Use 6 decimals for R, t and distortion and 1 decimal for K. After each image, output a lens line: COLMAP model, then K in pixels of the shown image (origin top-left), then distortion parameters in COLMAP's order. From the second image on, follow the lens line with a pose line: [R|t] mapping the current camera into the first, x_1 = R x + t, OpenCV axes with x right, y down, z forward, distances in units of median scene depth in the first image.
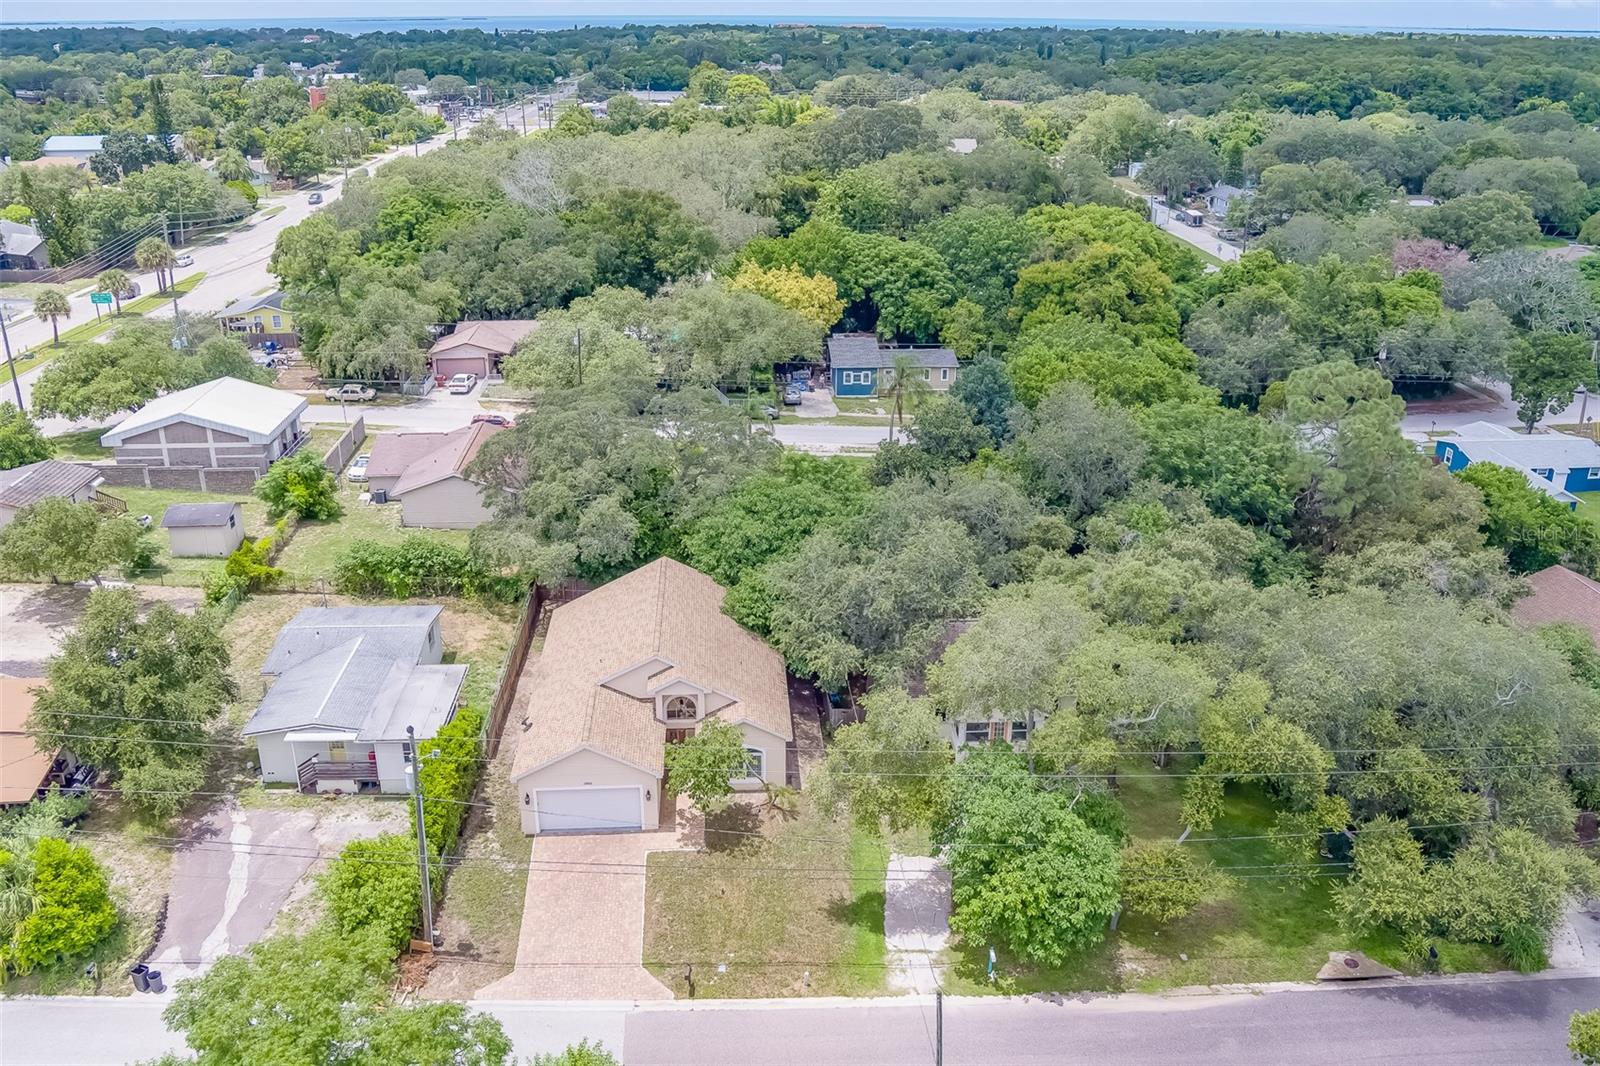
lens RADIAL K [[1341.3, 0, 804.5], [0, 1341.3, 510.8], [0, 0, 1]] dist [-0.079852, 0.045599]
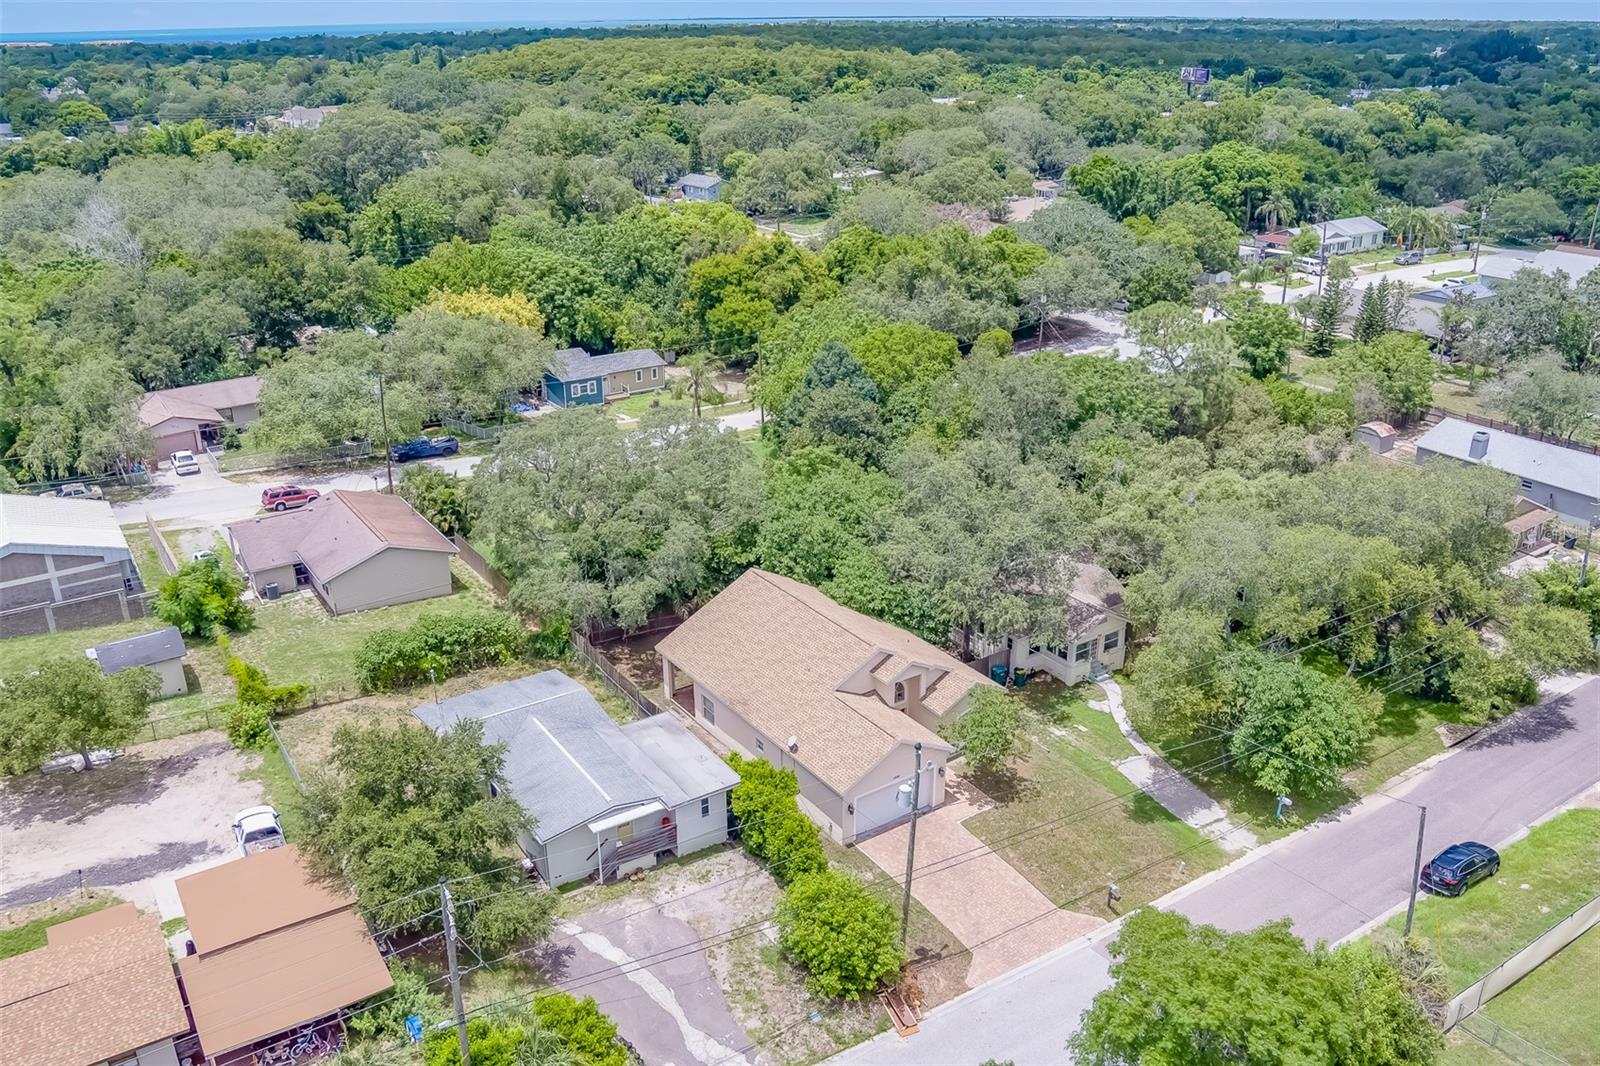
lens RADIAL K [[1305.8, 0, 808.6], [0, 1305.8, 537.2], [0, 0, 1]] dist [-0.063263, 0.006686]
pose [[0.860183, -0.202514, 0.468054, -0.296919], [0.190527, 0.978933, 0.073409, -0.029855], [-0.473060, 0.026032, 0.880646, 0.060238]]
